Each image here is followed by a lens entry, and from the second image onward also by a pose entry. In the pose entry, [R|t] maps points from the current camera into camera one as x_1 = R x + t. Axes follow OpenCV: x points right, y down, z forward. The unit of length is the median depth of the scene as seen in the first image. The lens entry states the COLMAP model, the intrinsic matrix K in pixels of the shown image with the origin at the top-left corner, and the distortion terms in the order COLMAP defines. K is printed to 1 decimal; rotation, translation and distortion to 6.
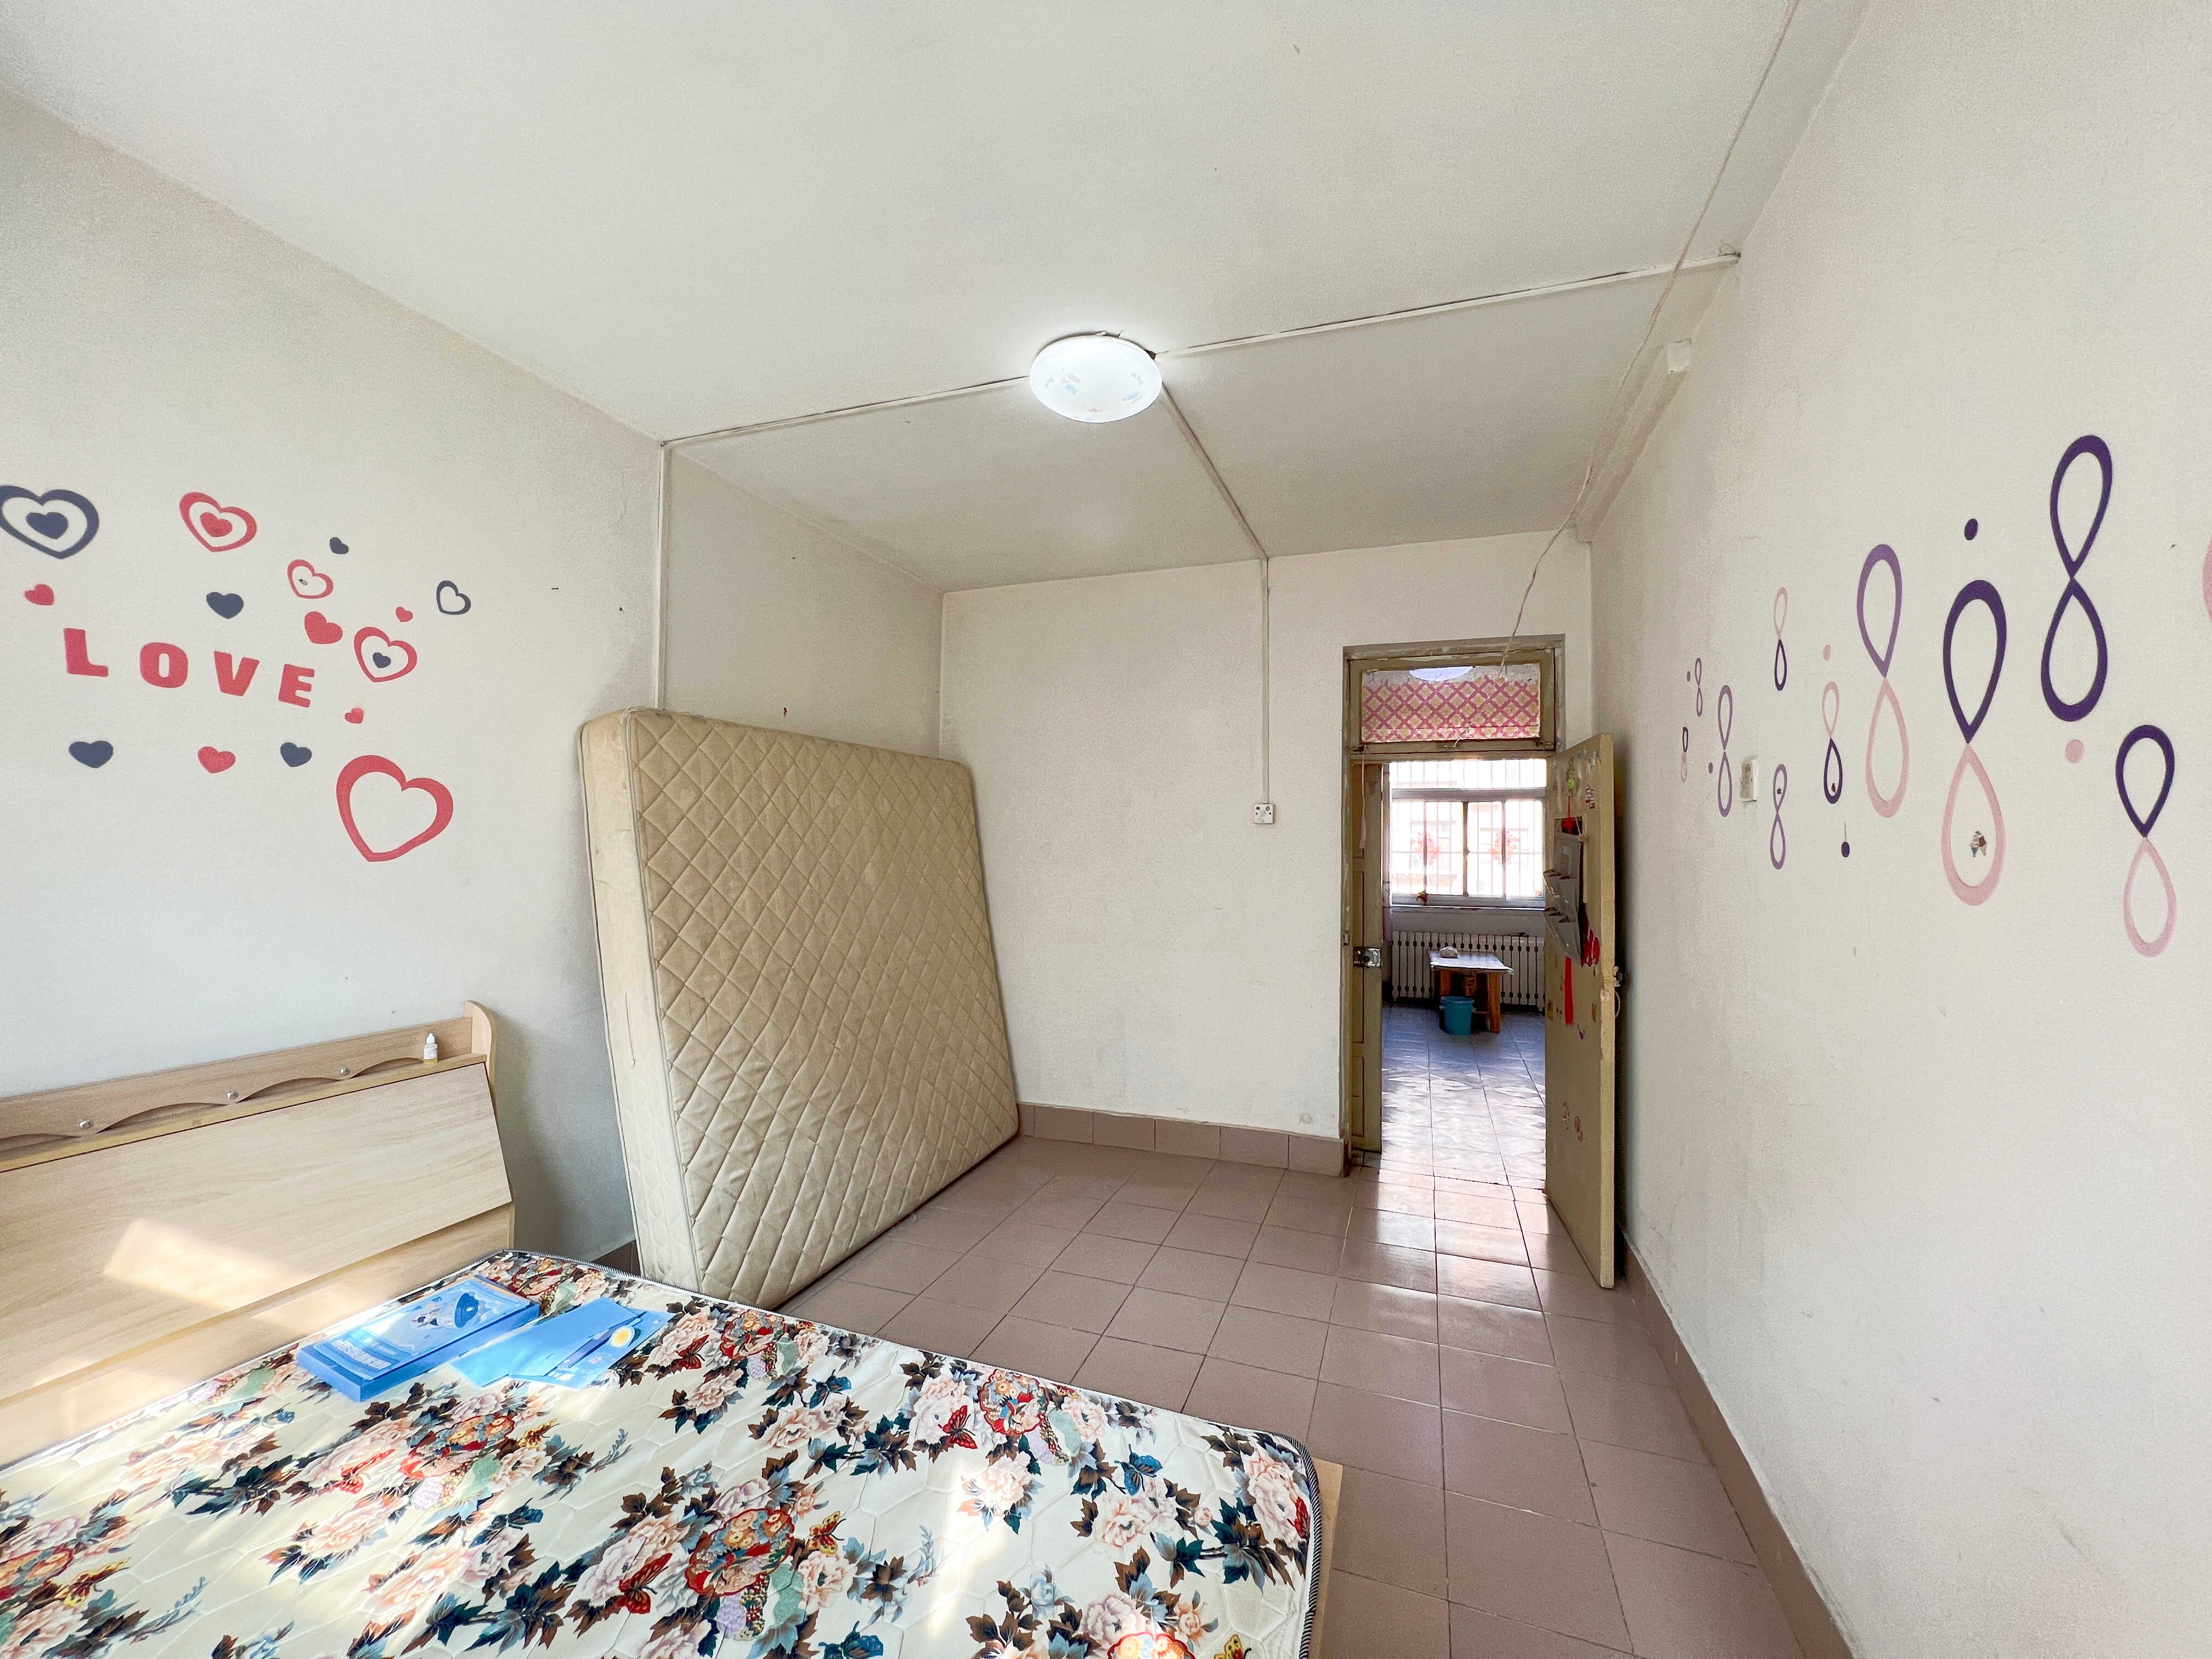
lens RADIAL K [[883.4, 0, 1106.8], [0, 883.4, 825.2], [0, 0, 1]] dist [-0.001716, 0.000753]
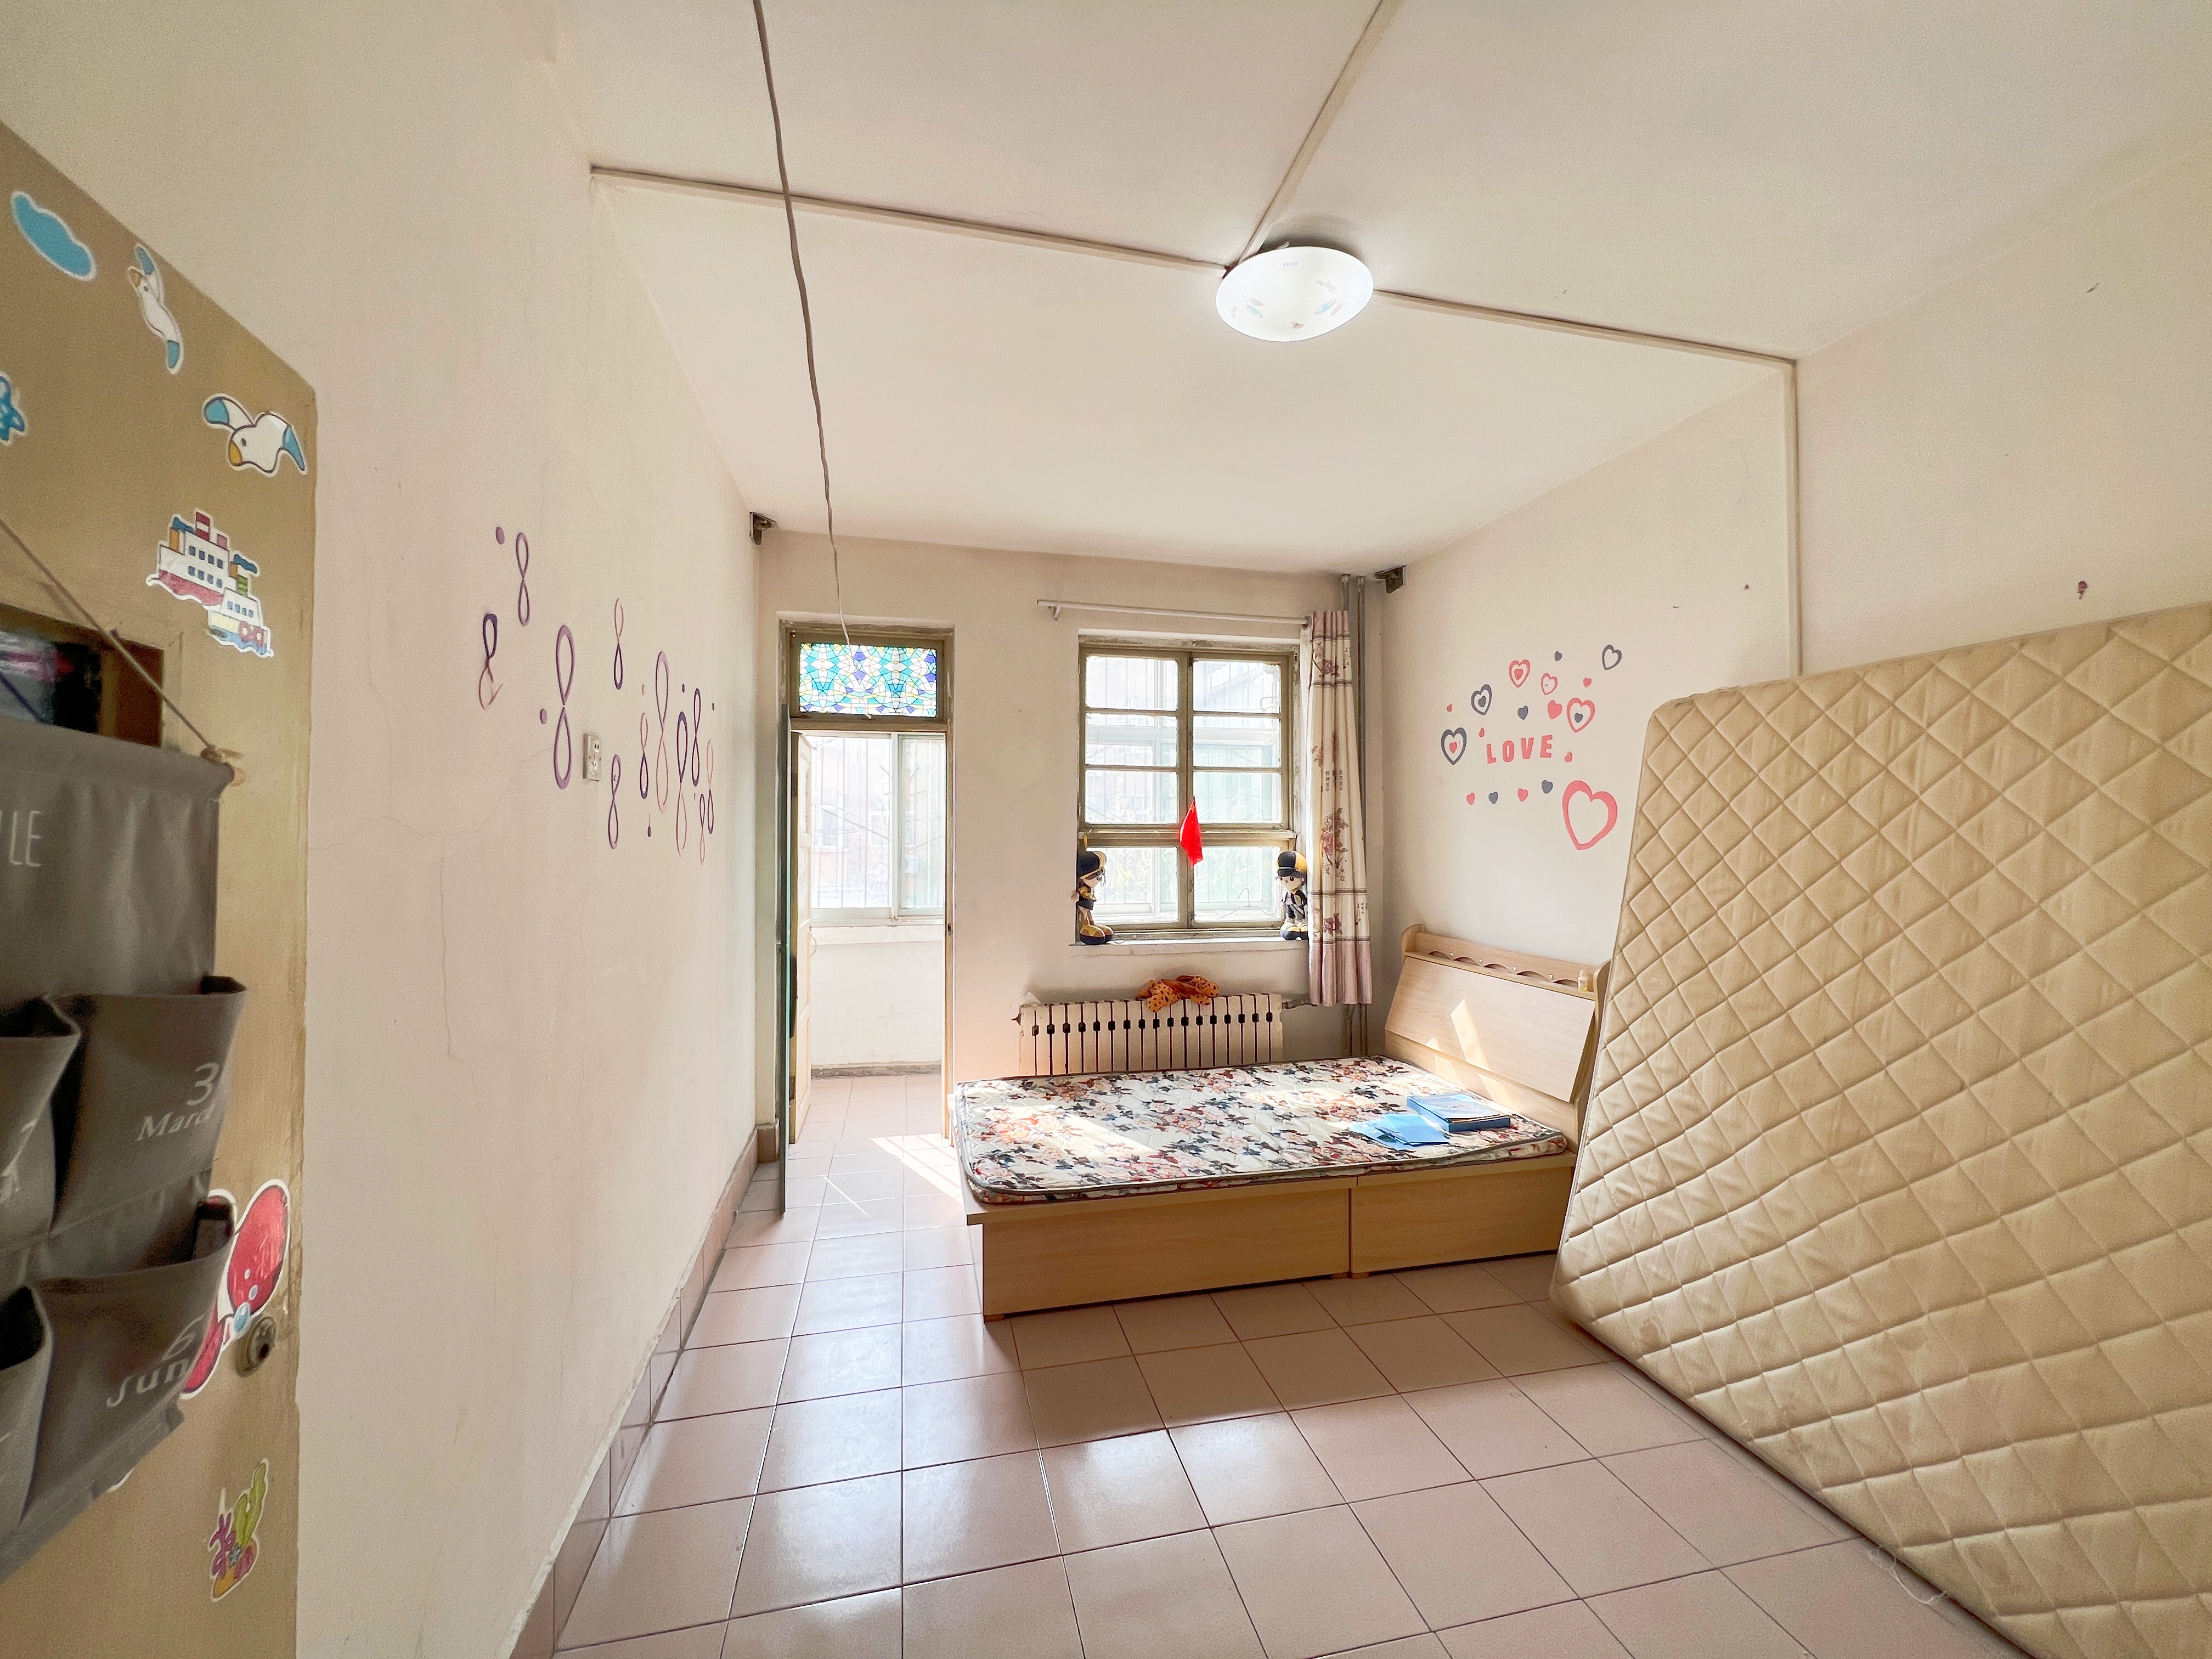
lens RADIAL K [[883.4, 0, 1102.2], [0, 883.4, 831.6], [0, 0, 1]] dist [-0.001716, 0.000753]
pose [[-0.844476, -0.012517, -0.535447, 0.836116], [0.003374, 0.999583, -0.028688, 0.061927], [0.535582, -0.026033, -0.844082, 2.255159]]
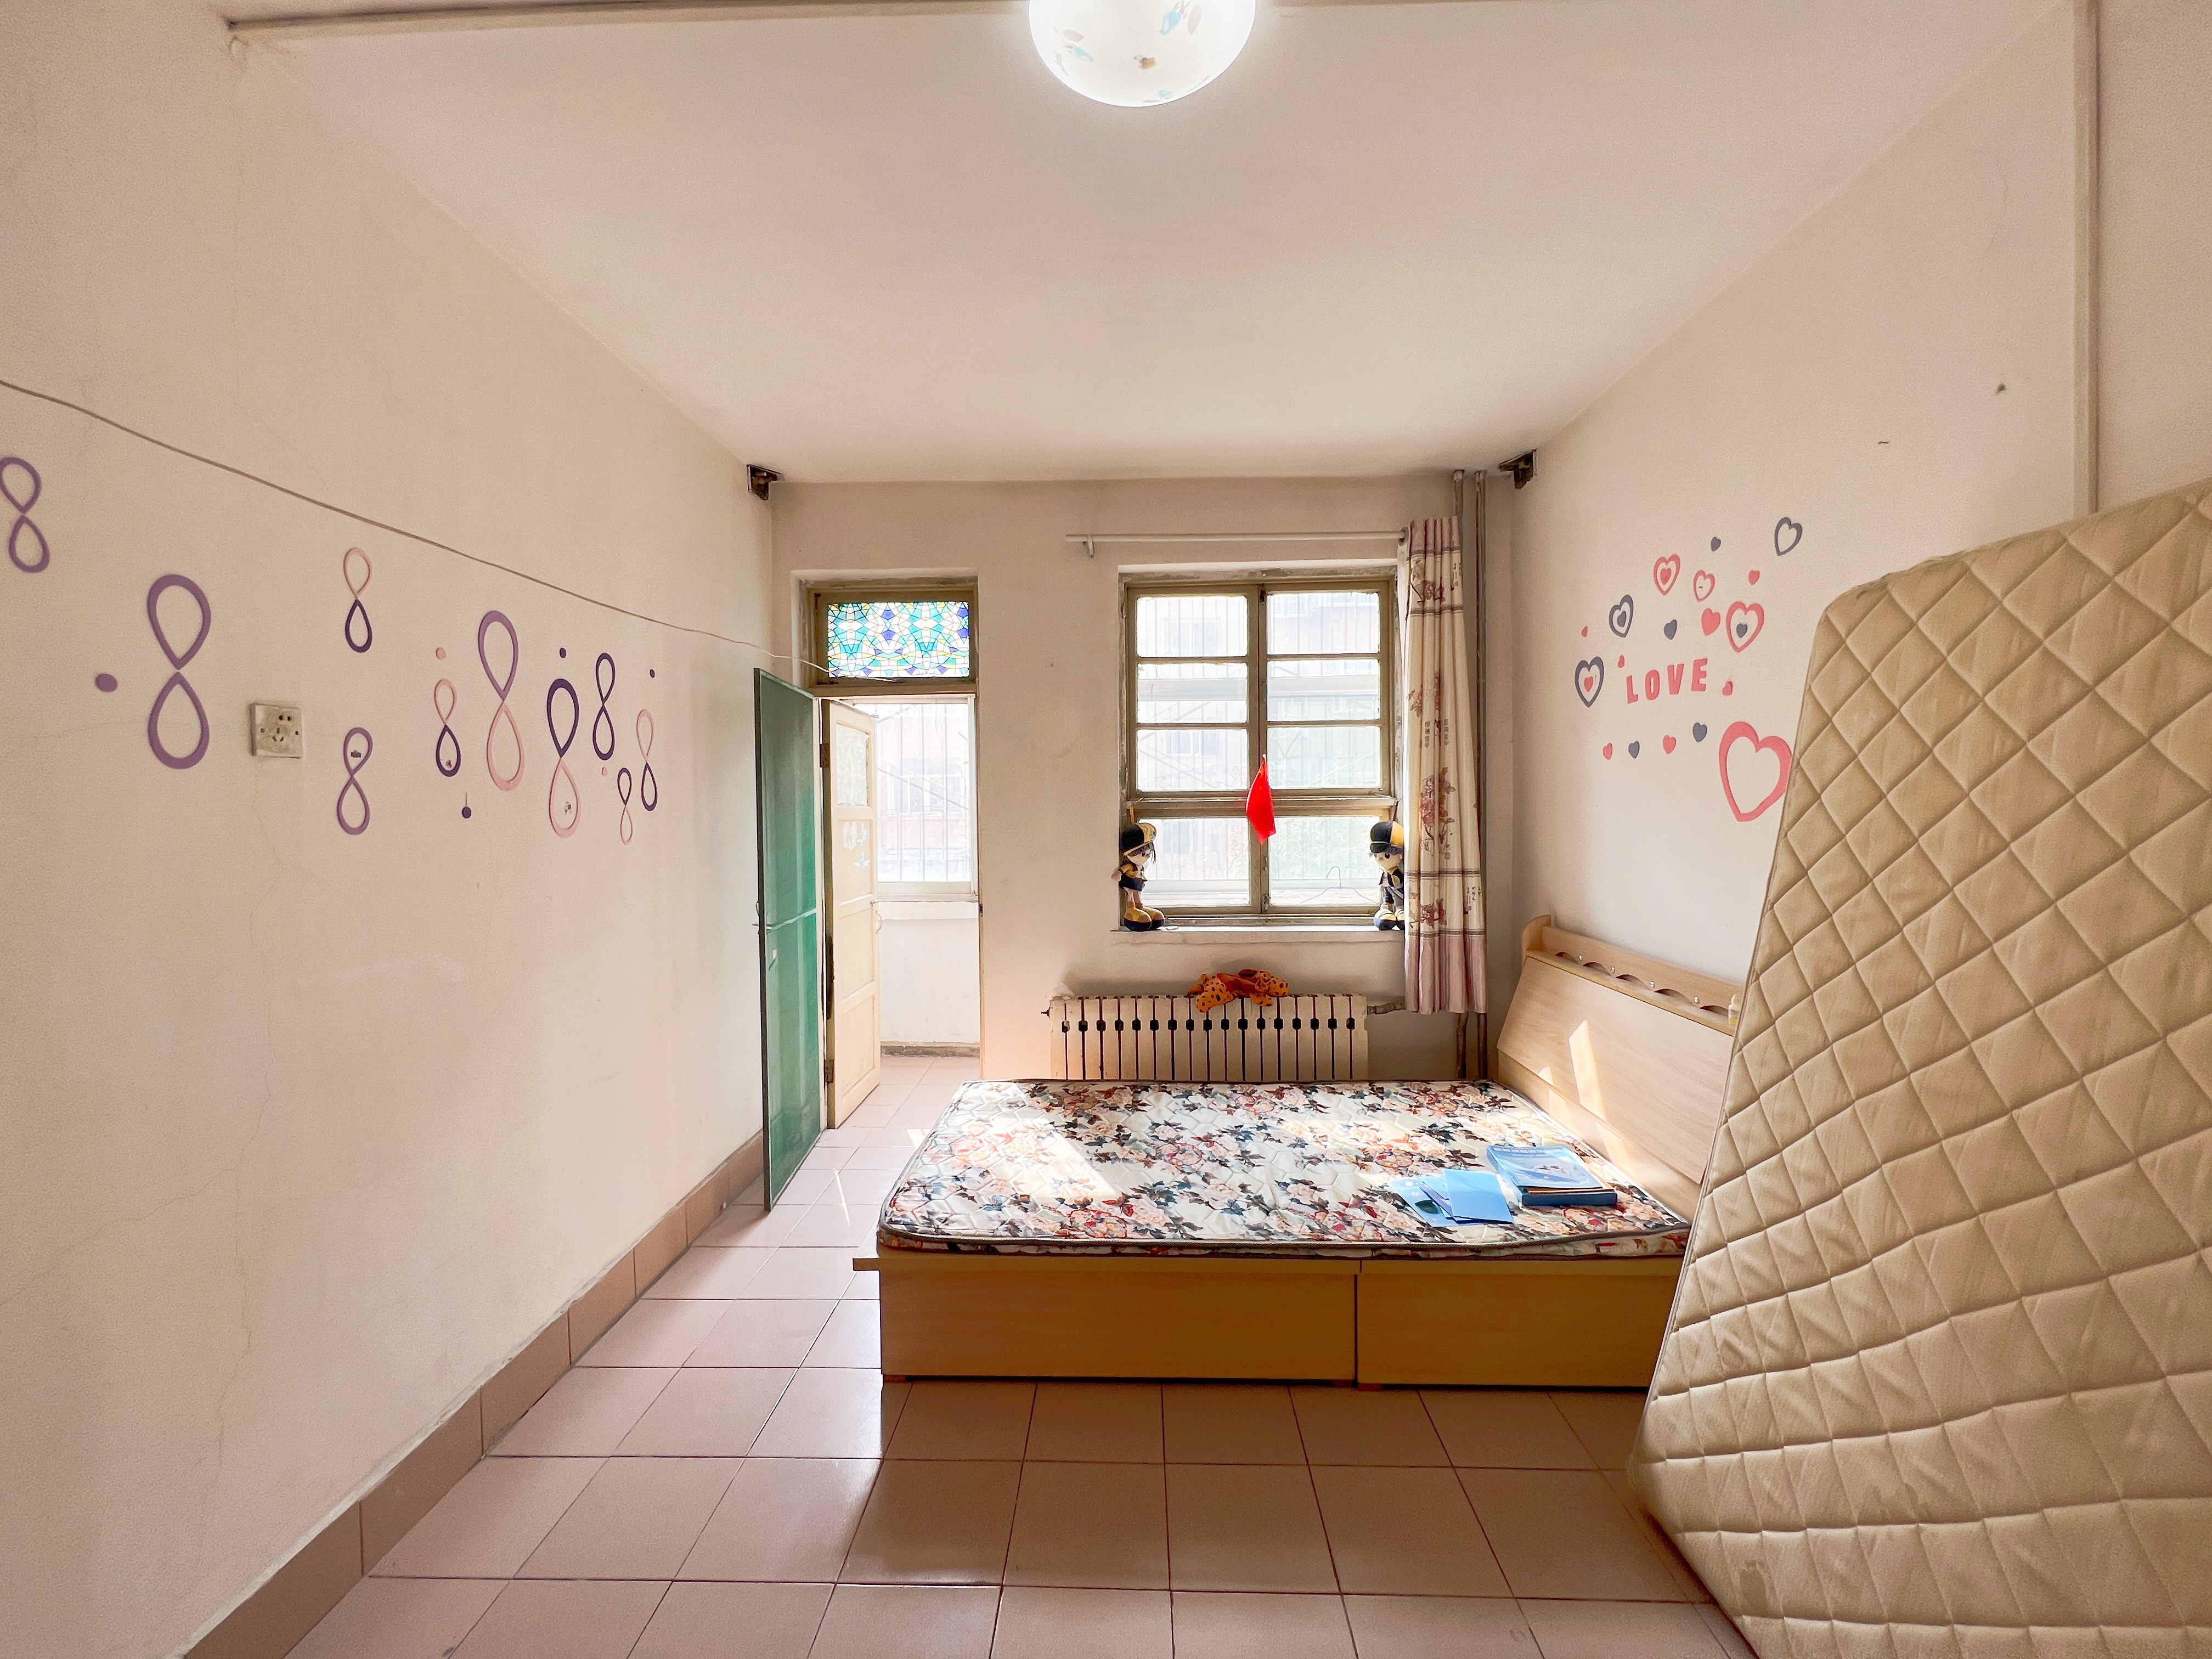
lens RADIAL K [[883.4, 0, 1102.3], [0, 883.4, 830.3], [0, 0, 1]] dist [-0.001716, 0.000753]
pose [[-0.953012, 0.011170, -0.302728, 0.272816], [0.009103, 0.999925, 0.008239, 0.044059], [0.302797, 0.005096, -0.953042, 2.171898]]
